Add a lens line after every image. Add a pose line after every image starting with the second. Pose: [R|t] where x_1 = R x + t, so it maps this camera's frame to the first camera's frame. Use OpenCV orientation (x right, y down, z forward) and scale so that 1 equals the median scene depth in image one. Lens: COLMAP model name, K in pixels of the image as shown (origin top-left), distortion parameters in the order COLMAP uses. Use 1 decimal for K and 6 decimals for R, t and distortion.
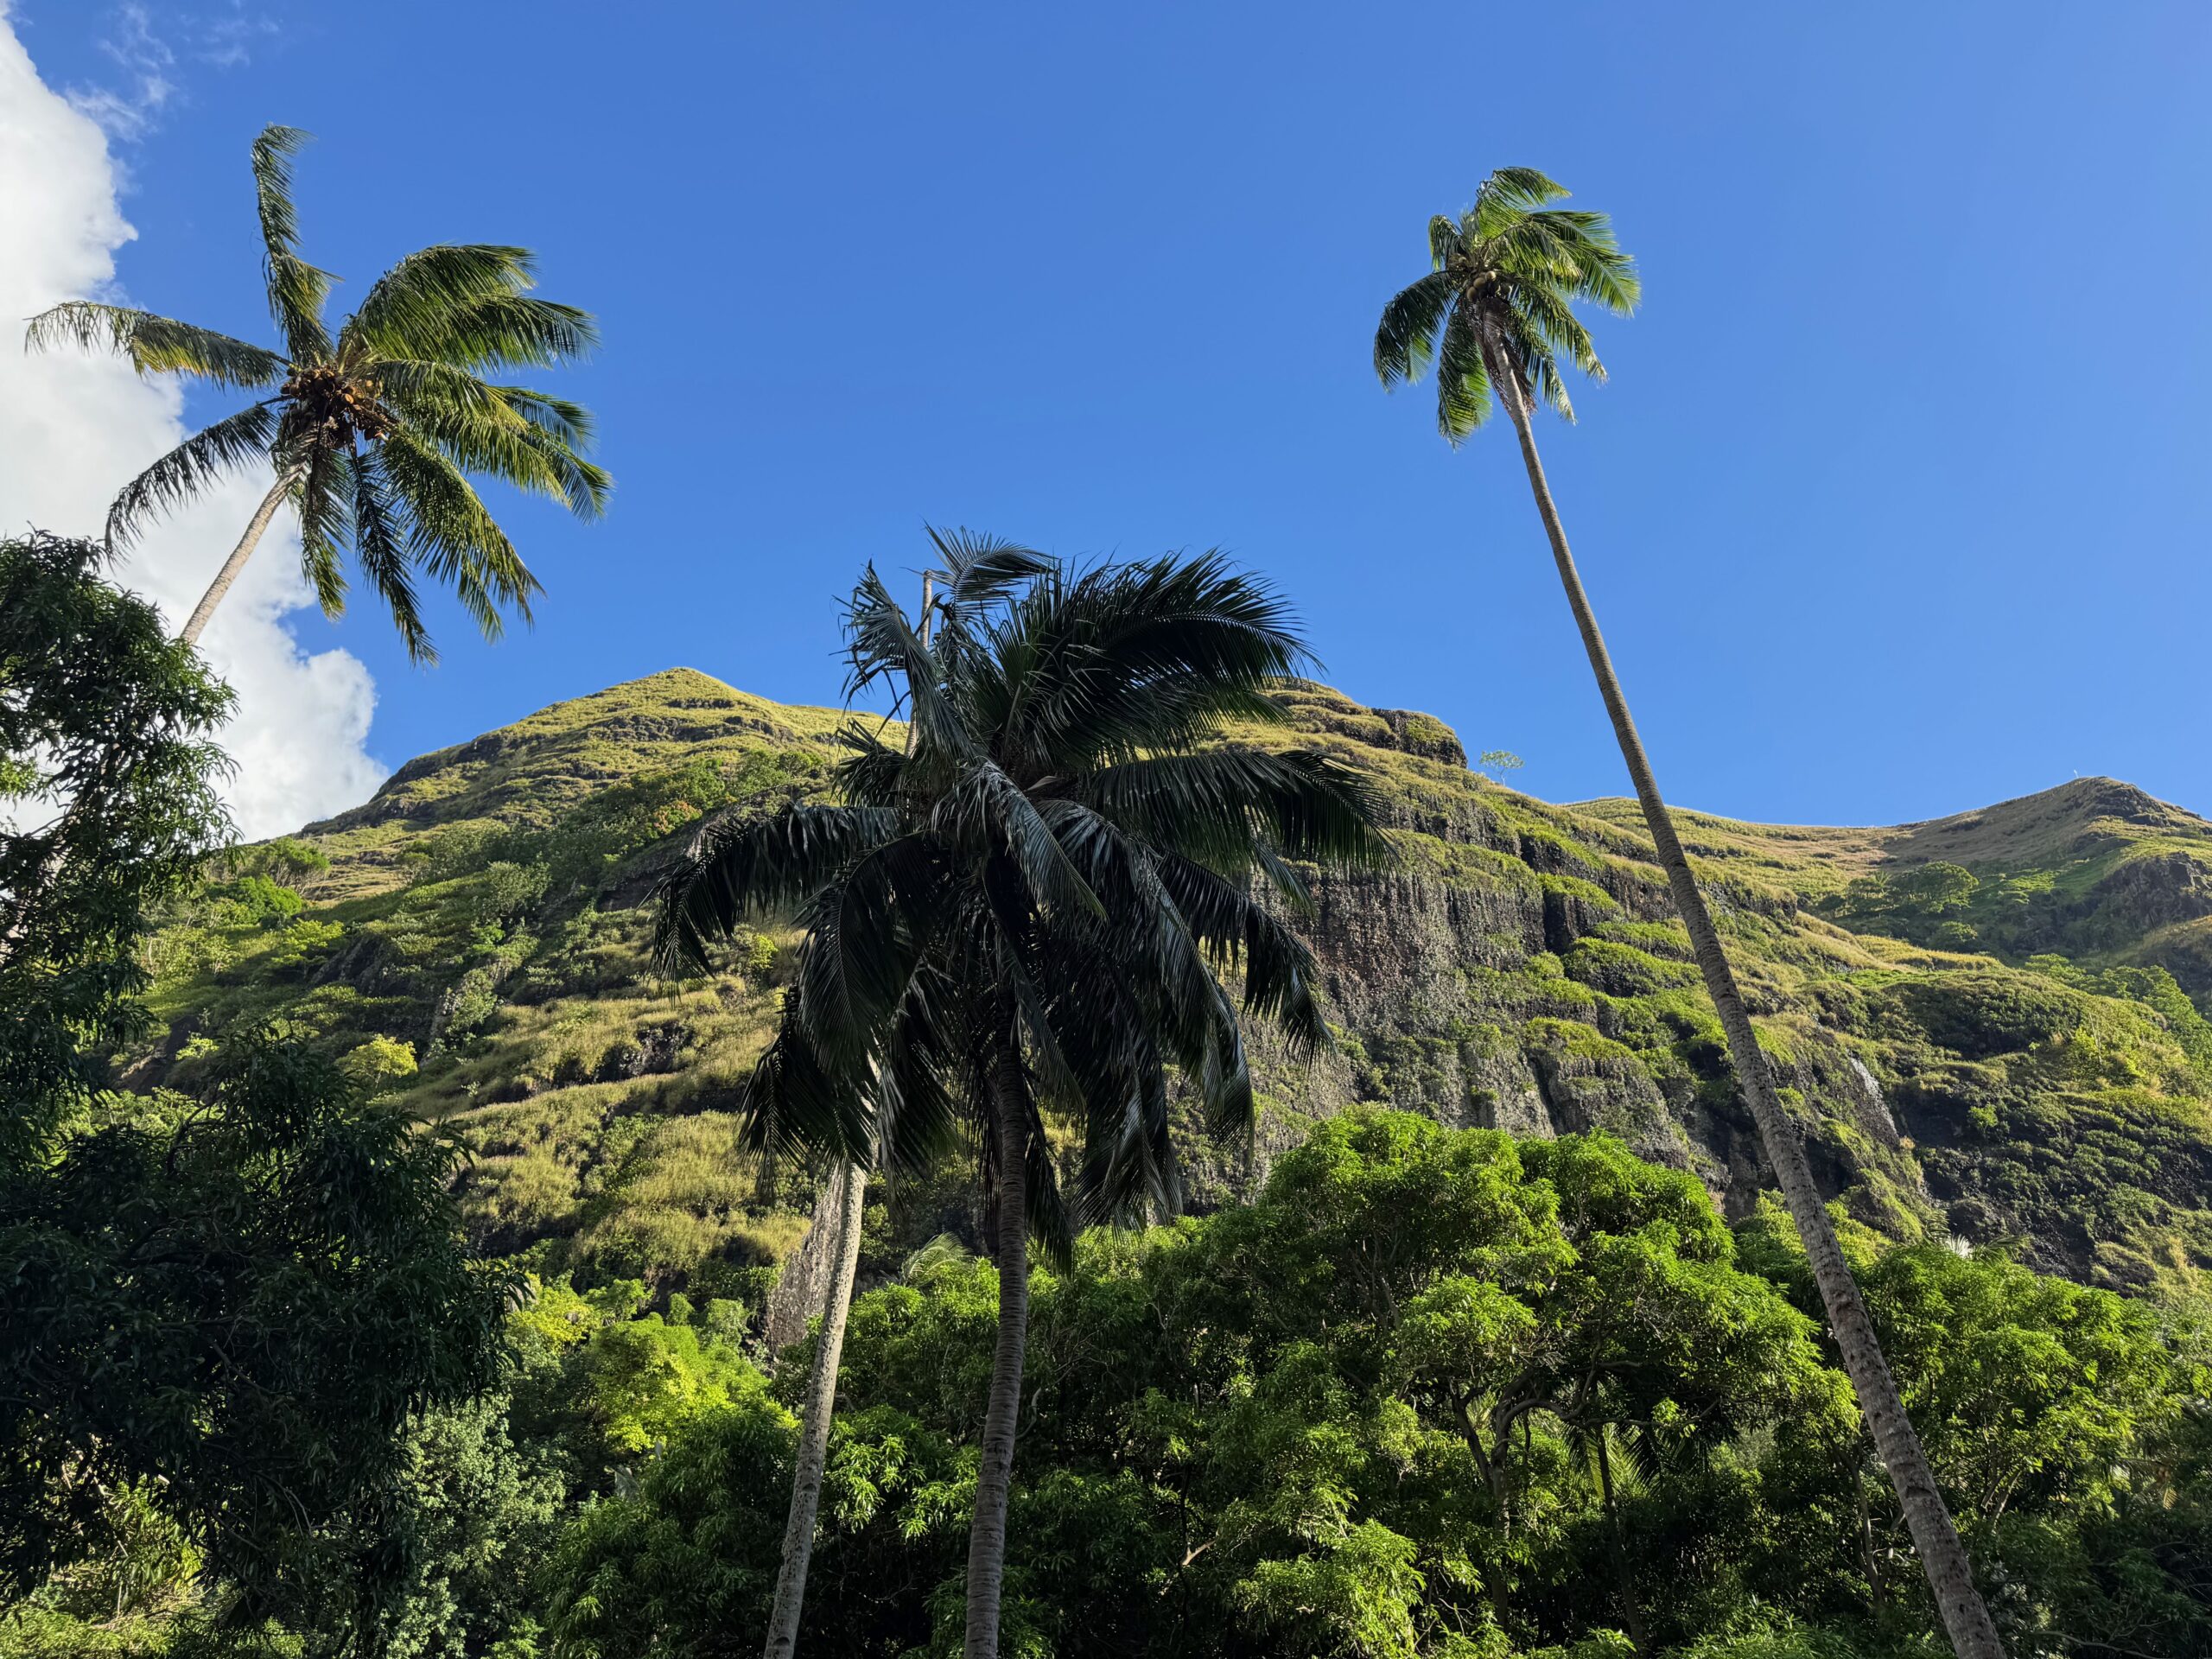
lens RADIAL K [[1562.3, 0, 1019.8], [0, 1562.3, 836.6], [0, 0, 1]] dist [0.106729, -0.133371]
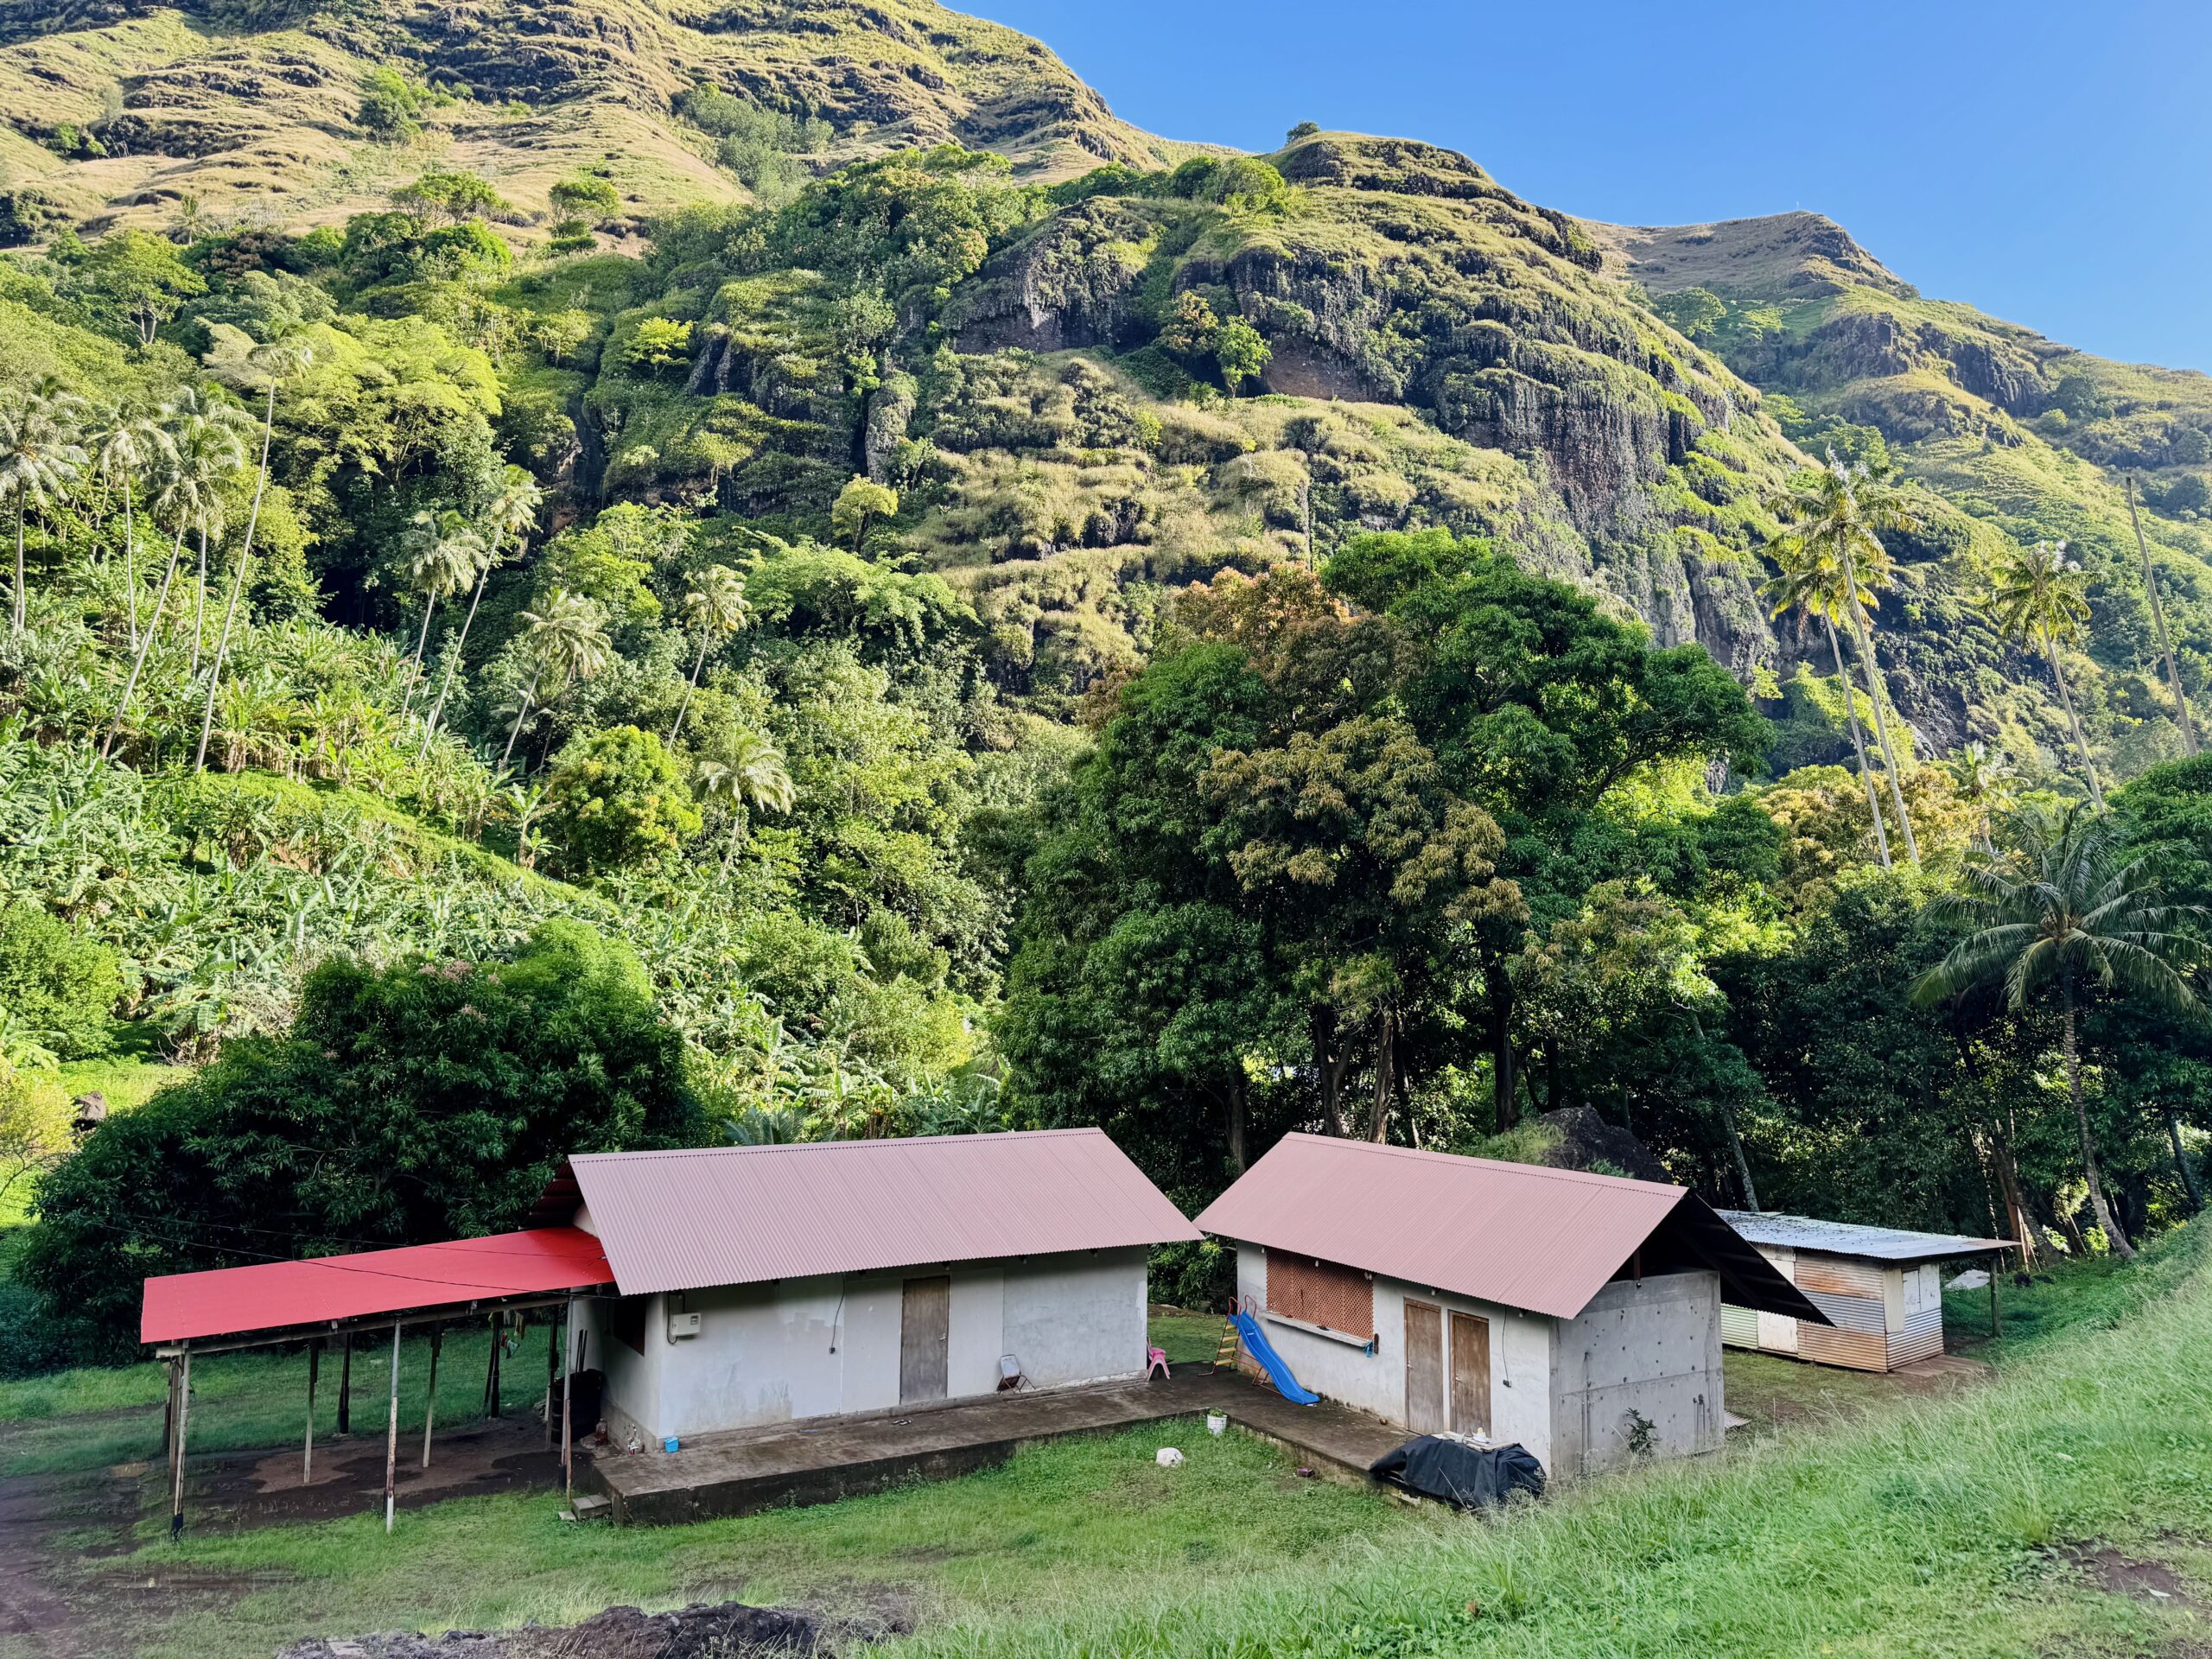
lens RADIAL K [[1562.3, 0, 1019.8], [0, 1562.3, 836.6], [0, 0, 1]] dist [0.106729, -0.133371]
pose [[0.958364, 0.020174, 0.284834, -0.611784], [-0.146771, 0.890450, 0.430763, -0.155167], [-0.244940, -0.454634, 0.856337, -0.152396]]
